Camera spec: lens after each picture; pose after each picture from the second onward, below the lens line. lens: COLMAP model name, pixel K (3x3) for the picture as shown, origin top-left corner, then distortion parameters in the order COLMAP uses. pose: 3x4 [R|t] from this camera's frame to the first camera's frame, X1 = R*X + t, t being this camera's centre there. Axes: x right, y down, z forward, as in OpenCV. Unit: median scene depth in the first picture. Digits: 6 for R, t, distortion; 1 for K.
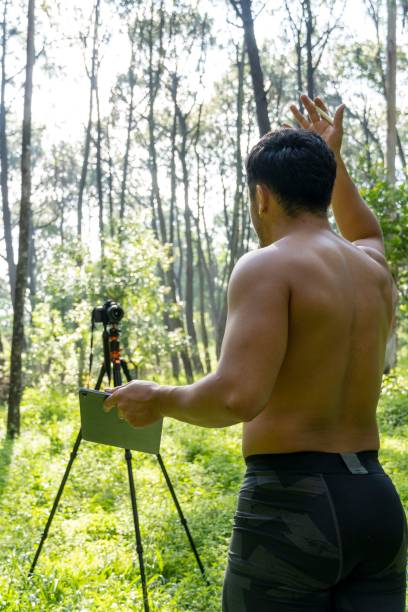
lens RADIAL K [[830.4, 0, 204.0], [0, 830.4, 306.0], [0, 0, 1]] dist [0.034739, -0.018183]
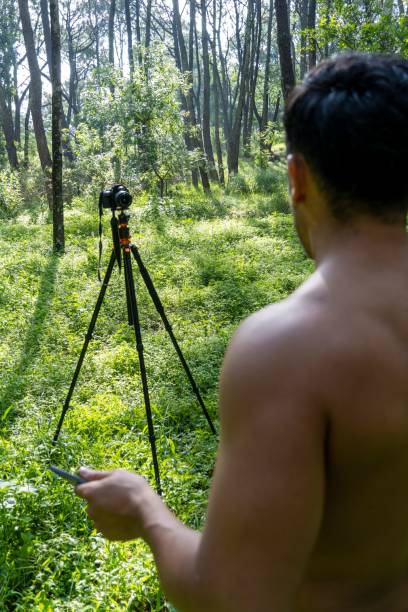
lens RADIAL K [[616.8, 0, 204.0], [0, 616.8, 306.0], [0, 0, 1]] dist [0.008939, -0.001728]
pose [[0.999718, 0.007301, -0.022610, 0.001170], [0.000056, 0.950883, 0.309550, -0.027820], [0.023759, -0.309464, 0.950614, 0.082356]]
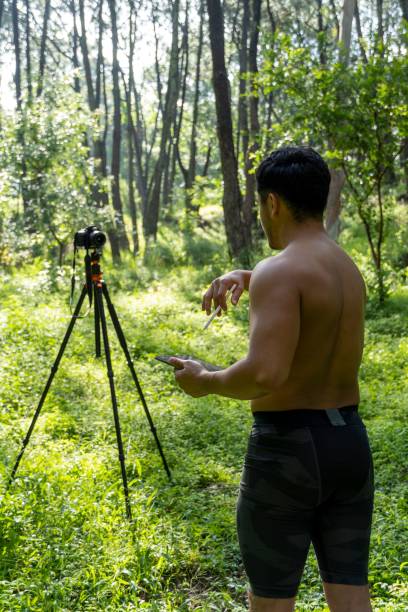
lens RADIAL K [[950.8, 0, 204.0], [0, 950.8, 306.0], [0, 0, 1]] dist [0.092859, 0.009124]
pose [[0.994443, 0.027261, 0.101689, -0.027027], [-0.043133, 0.986606, 0.157317, -0.030051], [-0.096038, -0.160829, 0.982299, -0.062274]]
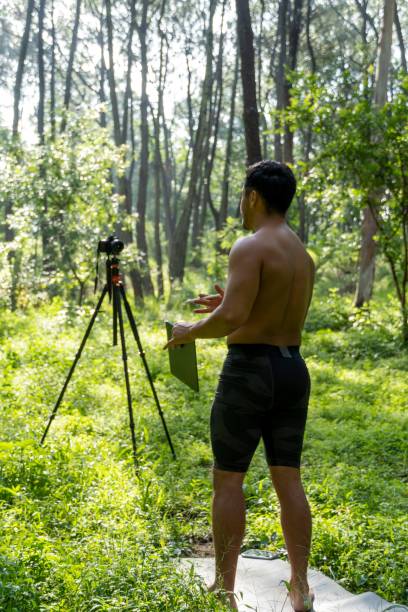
lens RADIAL K [[1172.8, 0, 204.0], [0, 1172.8, 306.0], [0, 0, 1]] dist [0.178796, -0.122781]
pose [[0.996795, 0.054168, 0.058870, -0.022007], [-0.059236, 0.994352, 0.088068, -0.019208], [-0.053767, -0.091273, 0.994373, -0.230424]]
